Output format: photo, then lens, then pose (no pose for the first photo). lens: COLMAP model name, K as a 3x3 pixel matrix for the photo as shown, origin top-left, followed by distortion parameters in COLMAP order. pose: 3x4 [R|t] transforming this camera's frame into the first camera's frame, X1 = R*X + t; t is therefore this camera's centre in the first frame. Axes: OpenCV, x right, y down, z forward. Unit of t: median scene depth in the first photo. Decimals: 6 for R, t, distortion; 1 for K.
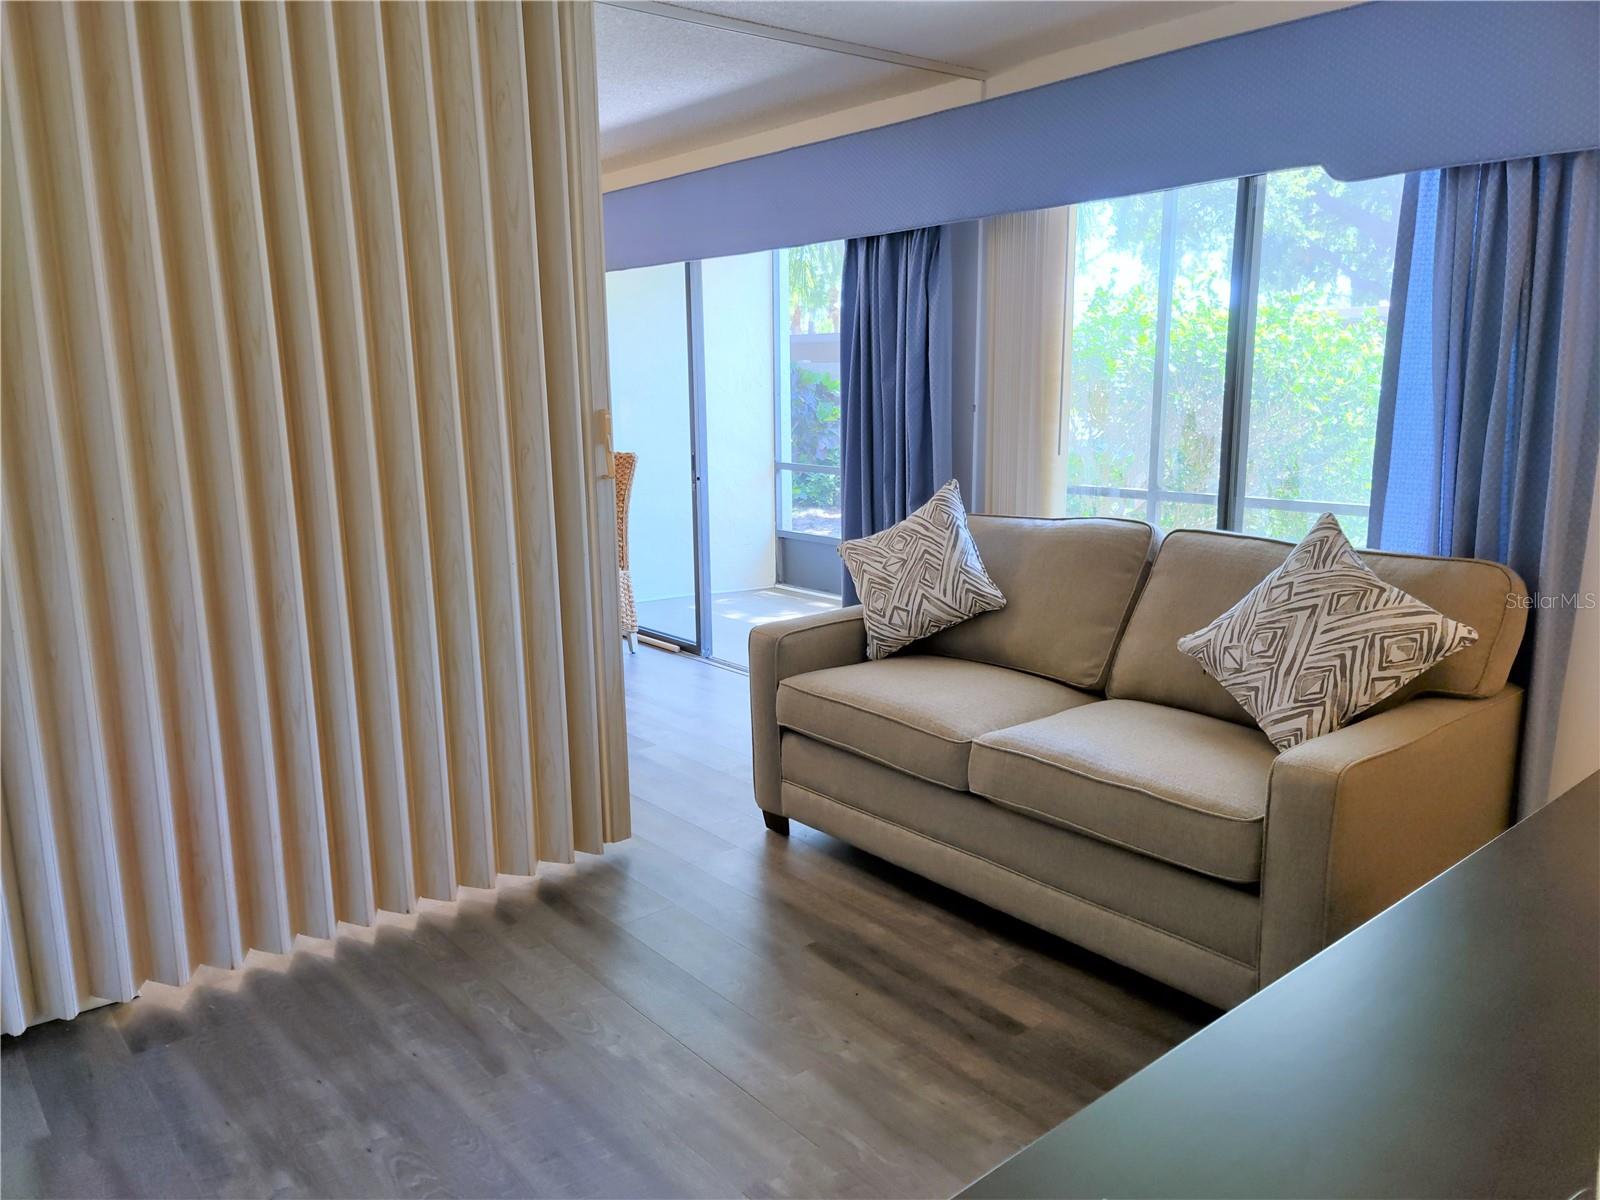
lens RADIAL K [[1178.8, 0, 765.3], [0, 1178.8, 600.0], [0, 0, 1]] dist [0.059505, -0.005892]
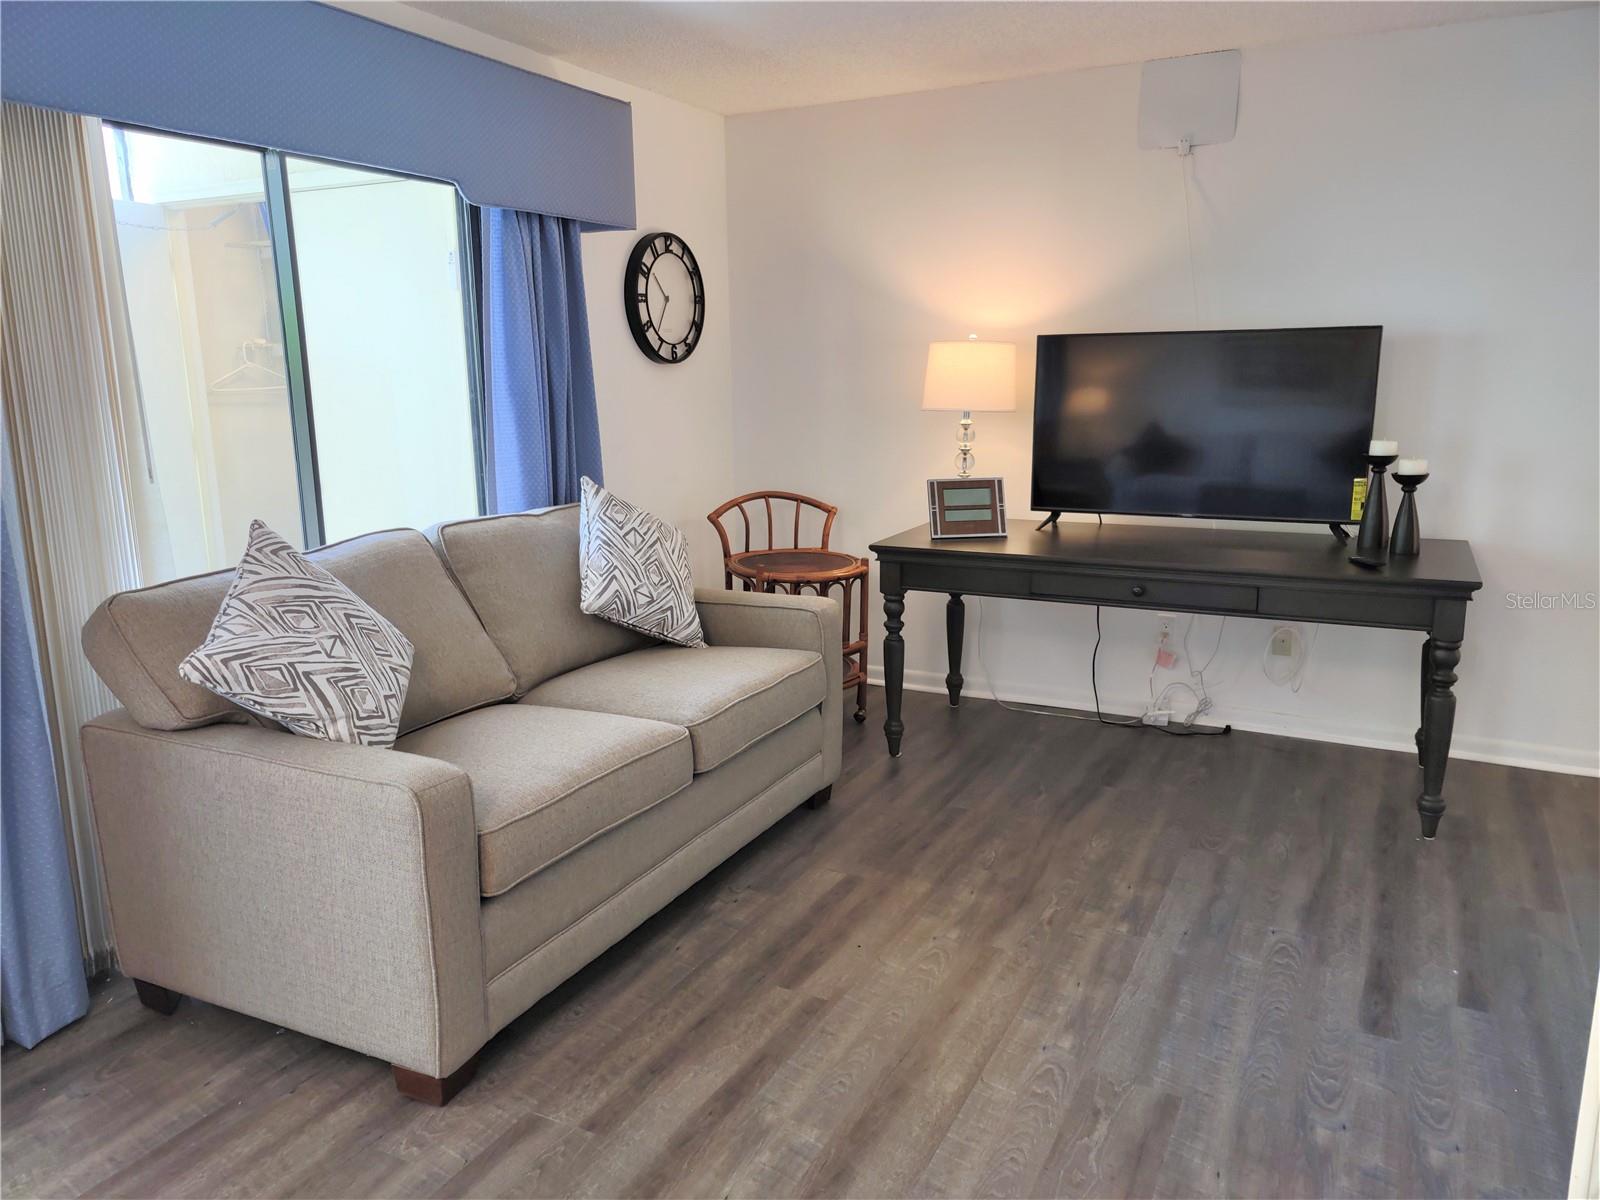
lens RADIAL K [[1164.3, 0, 792.1], [0, 1164.3, 600.4], [0, 0, 1]] dist [0.062488, -0.062229]
pose [[-0.406946, -0.159025, 0.899503, -0.721346], [0.194734, 0.946989, 0.255520, -0.214212], [-0.892454, 0.279146, -0.354406, 1.239329]]
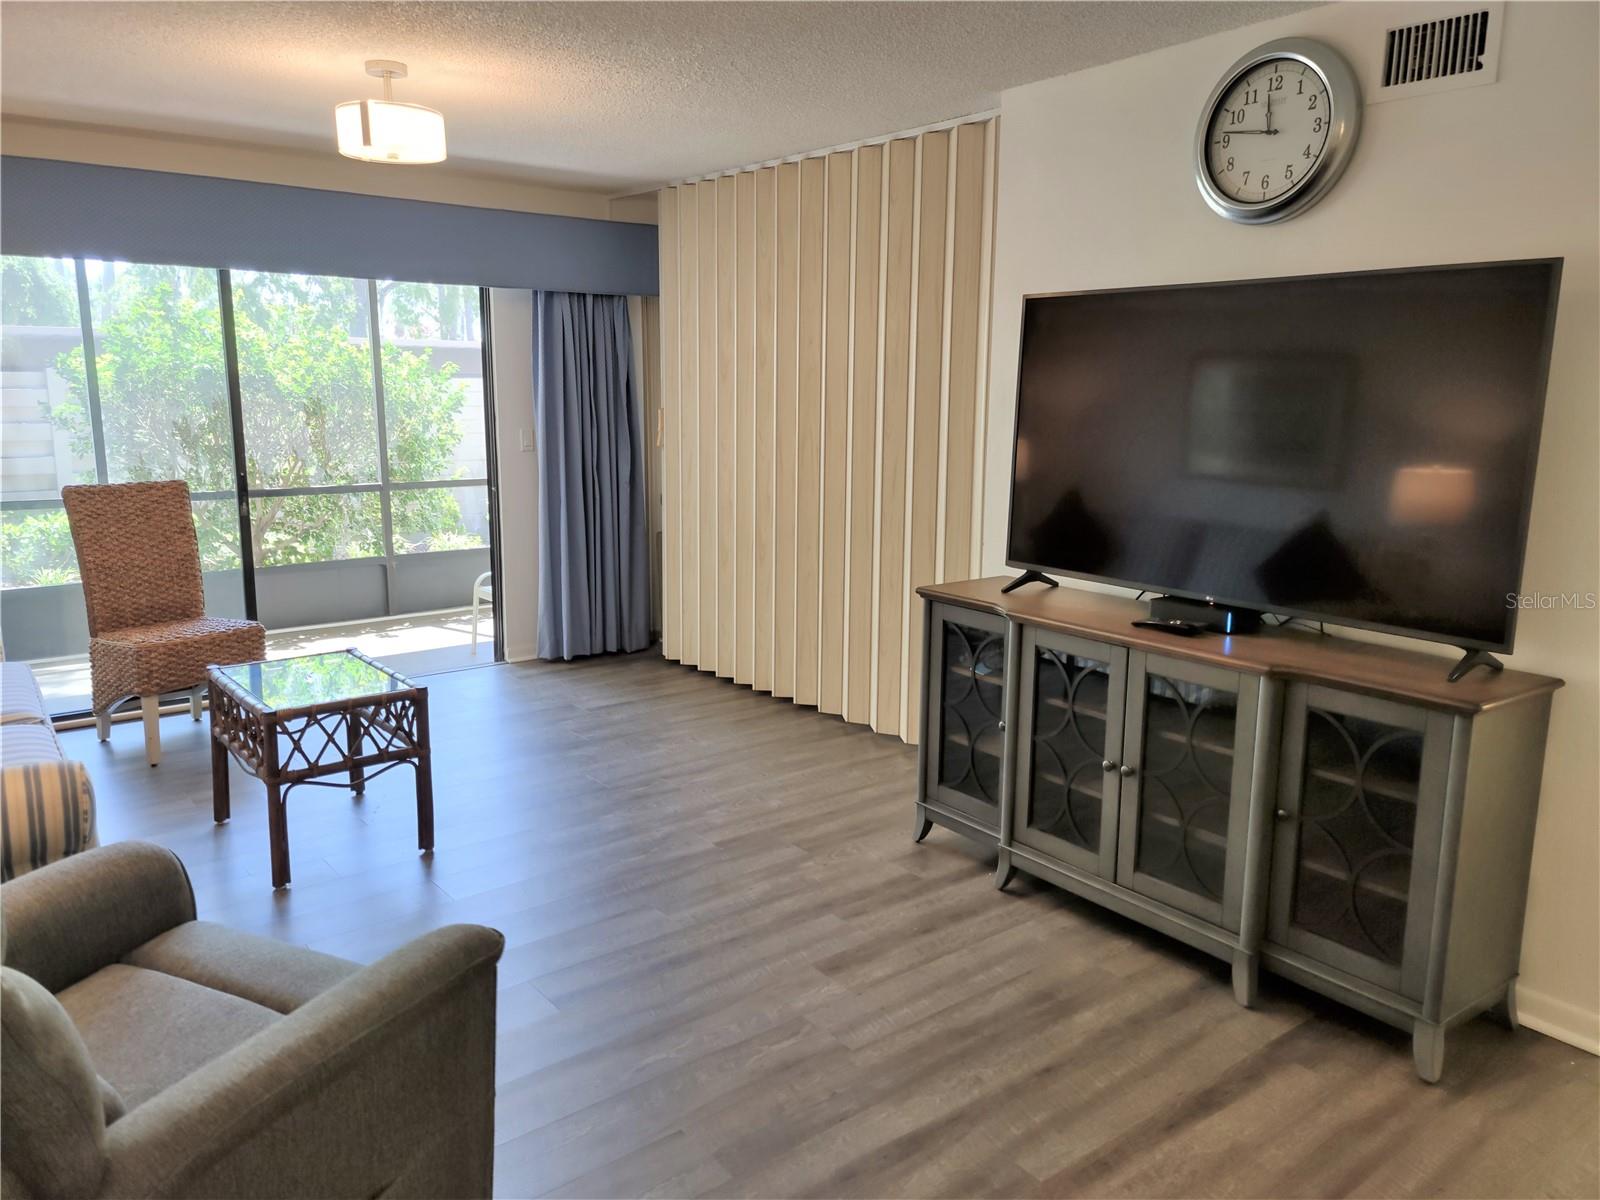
lens RADIAL K [[1171.4, 0, 792.9], [0, 1171.4, 599.0], [0, 0, 1]] dist [0.057456, 0.003267]
pose [[0.012418, -0.168651, 0.985598, -1.915907], [0.186440, 0.968779, 0.163424, -0.203032], [-0.982388, 0.181725, 0.043474, 1.101183]]
